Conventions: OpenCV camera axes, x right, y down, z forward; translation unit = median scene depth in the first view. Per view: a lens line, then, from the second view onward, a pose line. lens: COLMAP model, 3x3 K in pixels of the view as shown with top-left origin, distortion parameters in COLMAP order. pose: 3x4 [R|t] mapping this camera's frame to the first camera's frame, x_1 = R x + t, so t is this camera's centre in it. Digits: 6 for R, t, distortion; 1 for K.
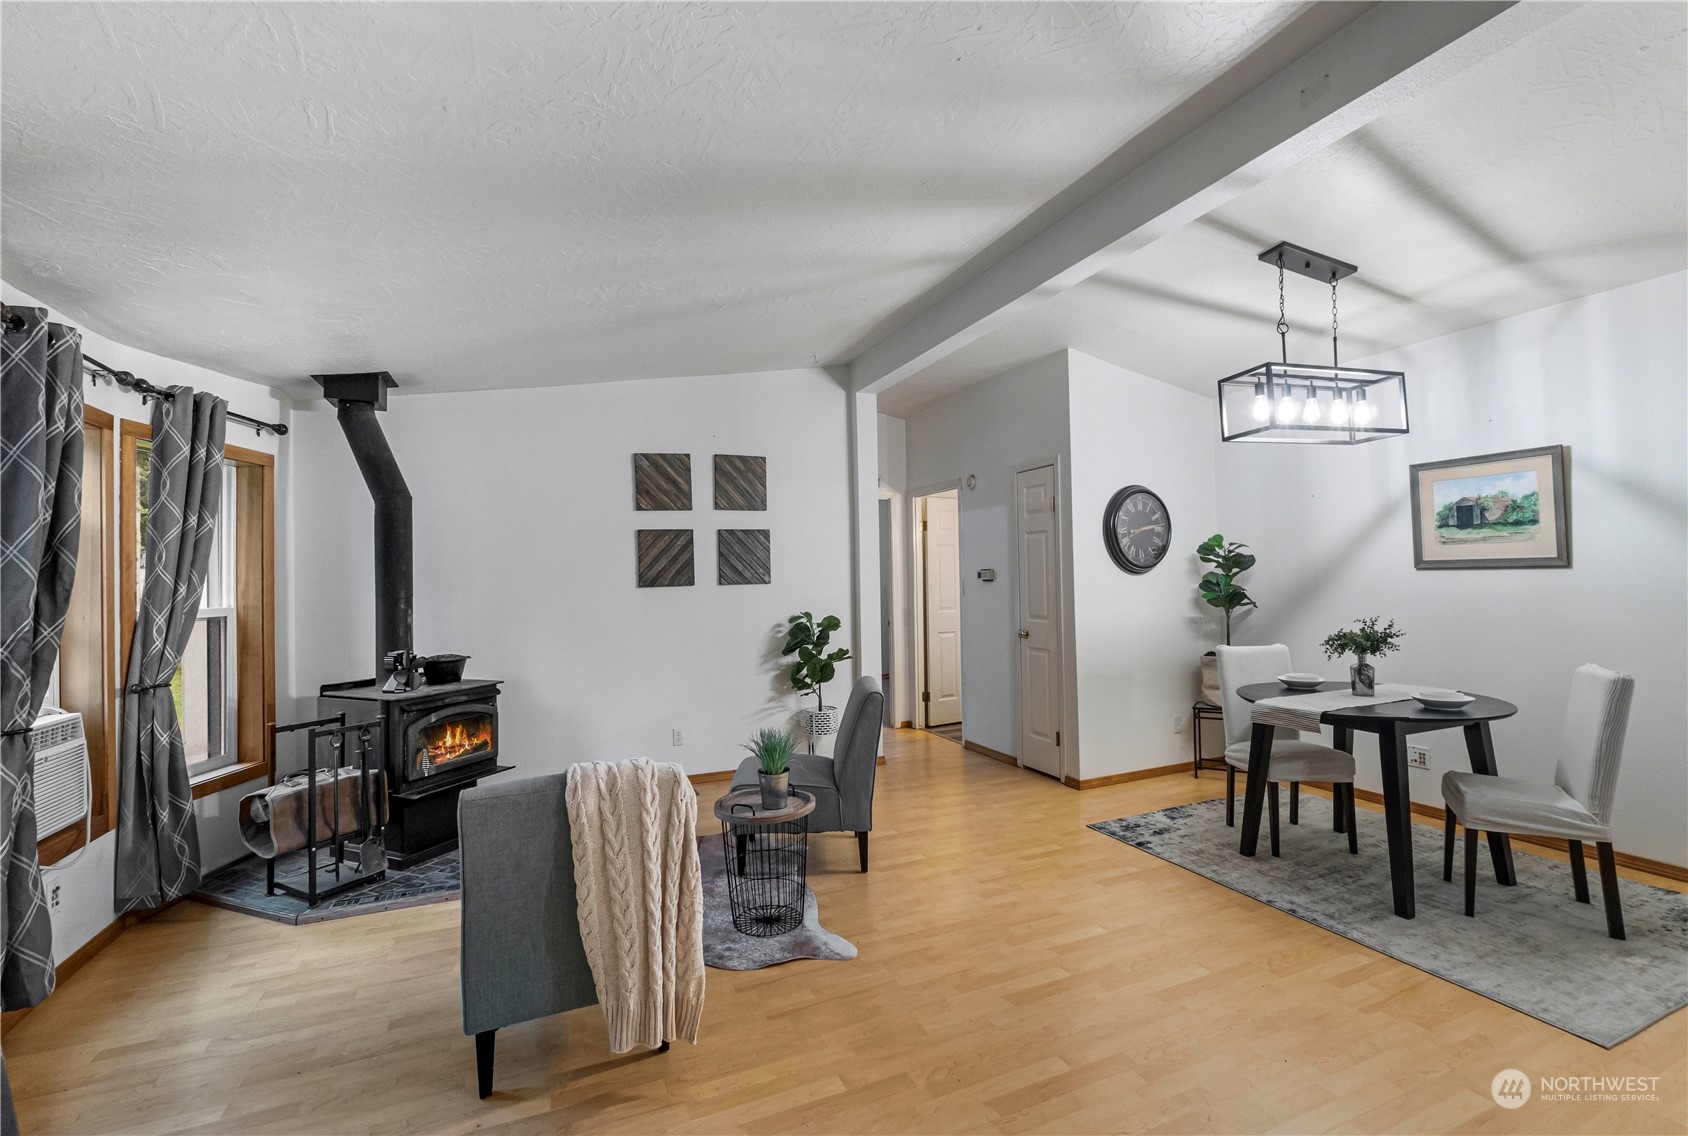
lens RADIAL K [[739.3, 0, 896.3], [0, 739.3, 569.5], [0, 0, 1]] dist [-0.003410, -0.000121]
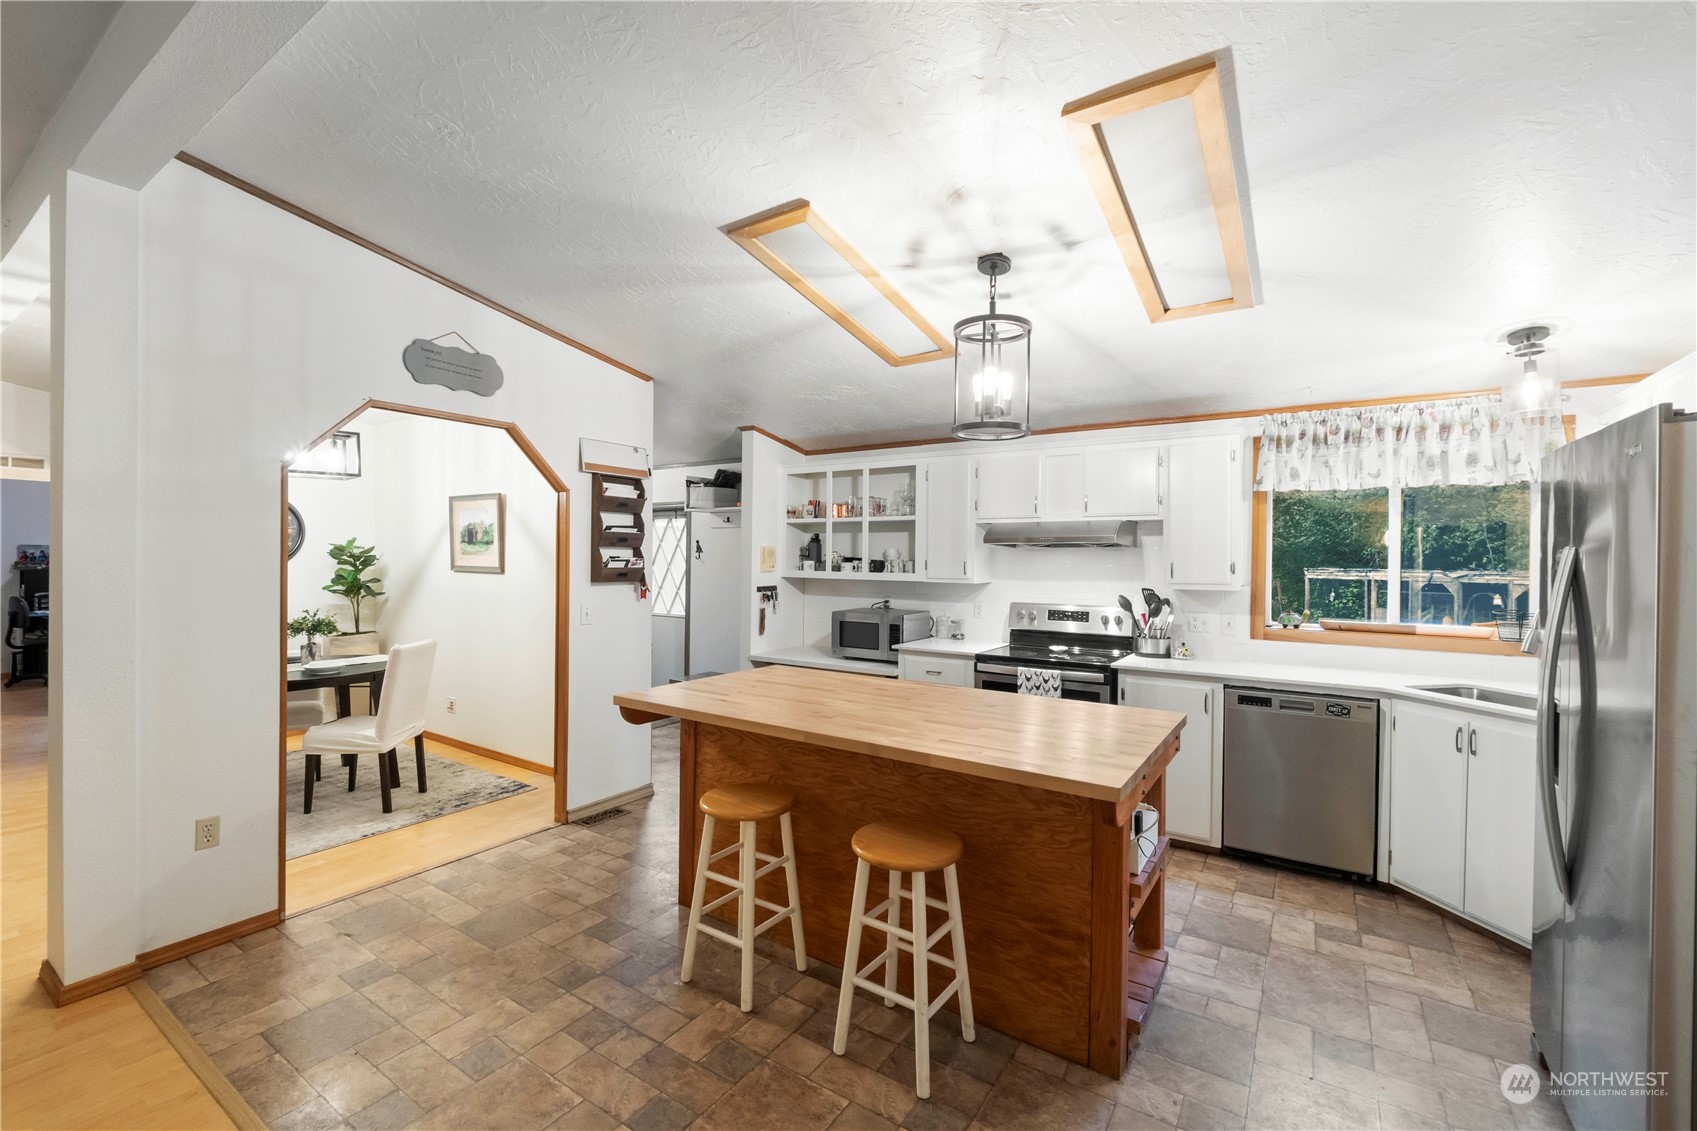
lens RADIAL K [[713.2, 0, 847.1], [0, 713.2, 562.1], [0, 0, 1]] dist [-0.003451, -0.000118]
pose [[0.852827, 0.024039, 0.521641, 0.682012], [-0.035871, 0.999277, 0.012595, -0.064903], [-0.520961, -0.029454, 0.853072, -0.547880]]
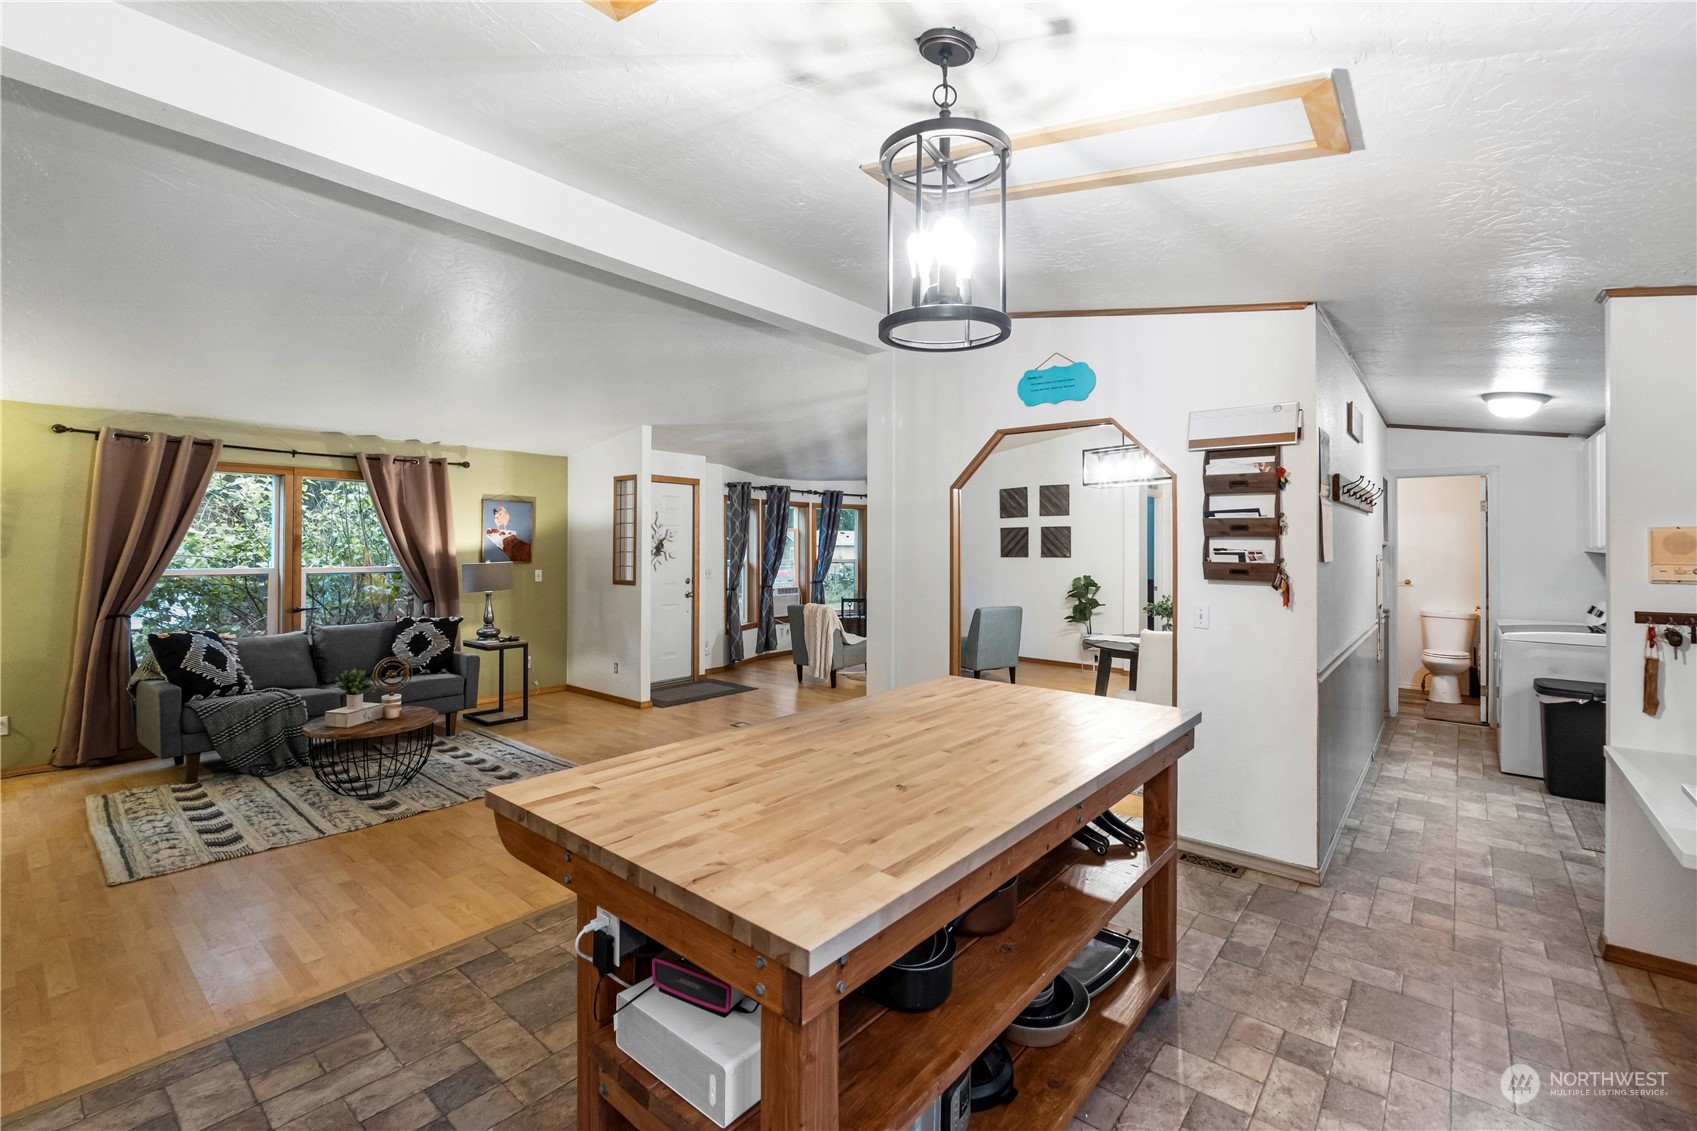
lens RADIAL K [[740.5, 0, 852.6], [0, 740.5, 544.2], [0, 0, 1]] dist [-0.001219, -0.000124]
pose [[0.423288, 0.022307, -0.905720, 1.543725], [0.002556, 0.999663, 0.025815, -0.076734], [0.905992, -0.013242, 0.423089, -0.248580]]
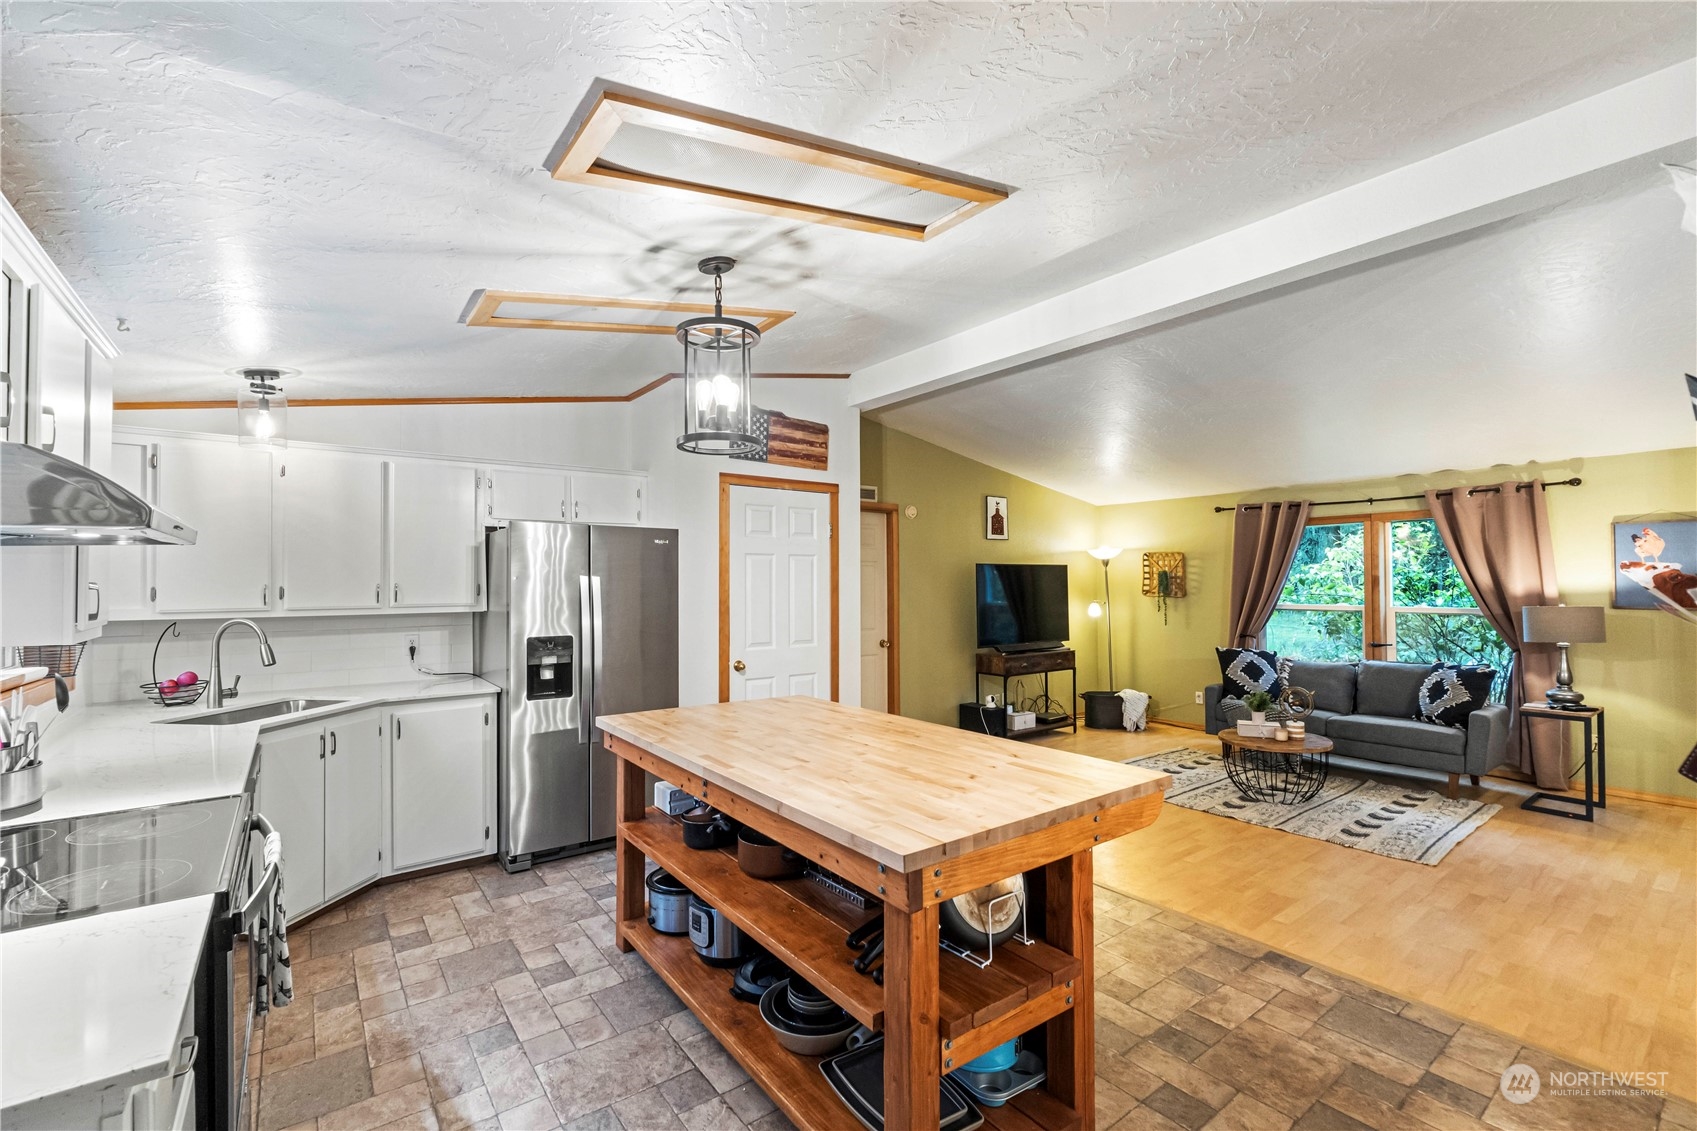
lens RADIAL K [[723.5, 0, 841.1], [0, 723.5, 574.2], [0, 0, 1]] dist [-0.002627, -0.000231]
pose [[-0.978084, 0.020250, -0.207225, 1.200626], [0.026543, 0.999266, -0.027634, -0.050505], [0.206513, -0.032528, -0.977903, 0.655690]]
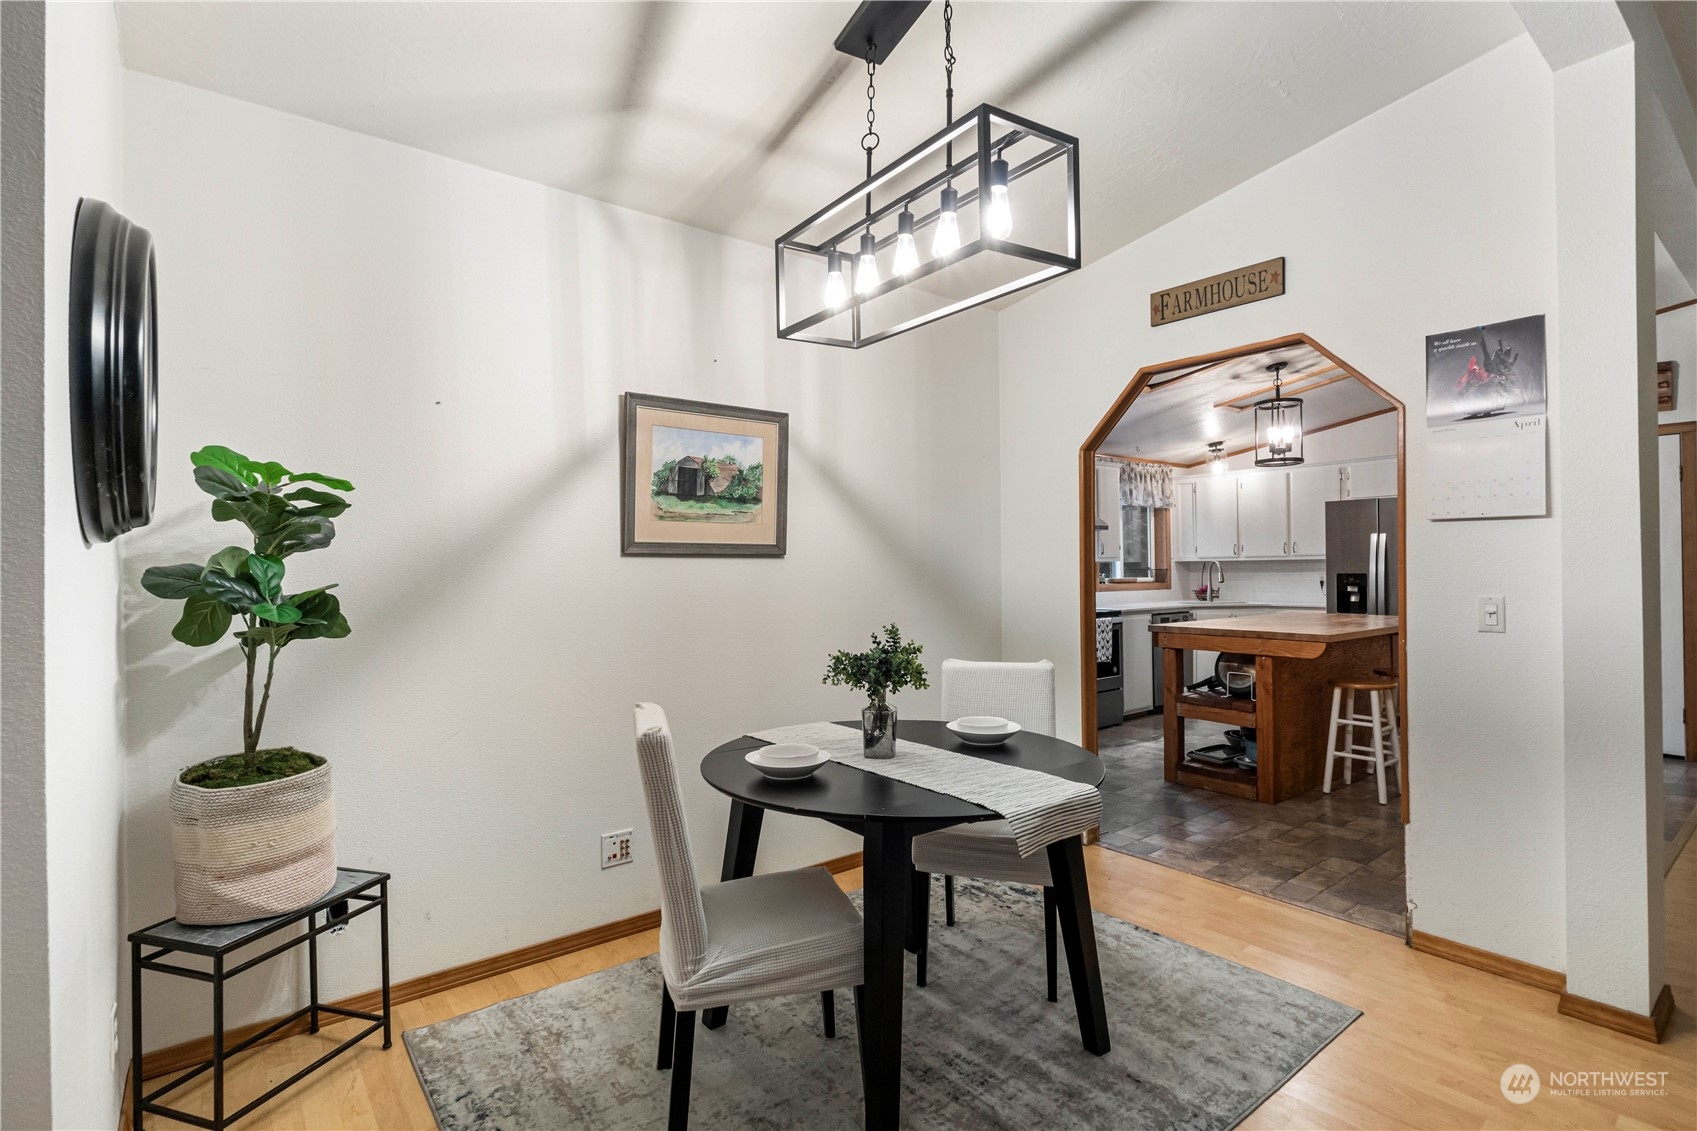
lens RADIAL K [[809.2, 0, 841.4], [0, 809.2, 560.7], [0, 0, 1]] dist [-0.011491, 0.000438]
pose [[-0.223439, 0.027407, 0.974333, -0.017382], [-0.005837, 0.999549, -0.029455, 0.024963], [-0.974700, -0.012269, -0.223178, 1.034111]]
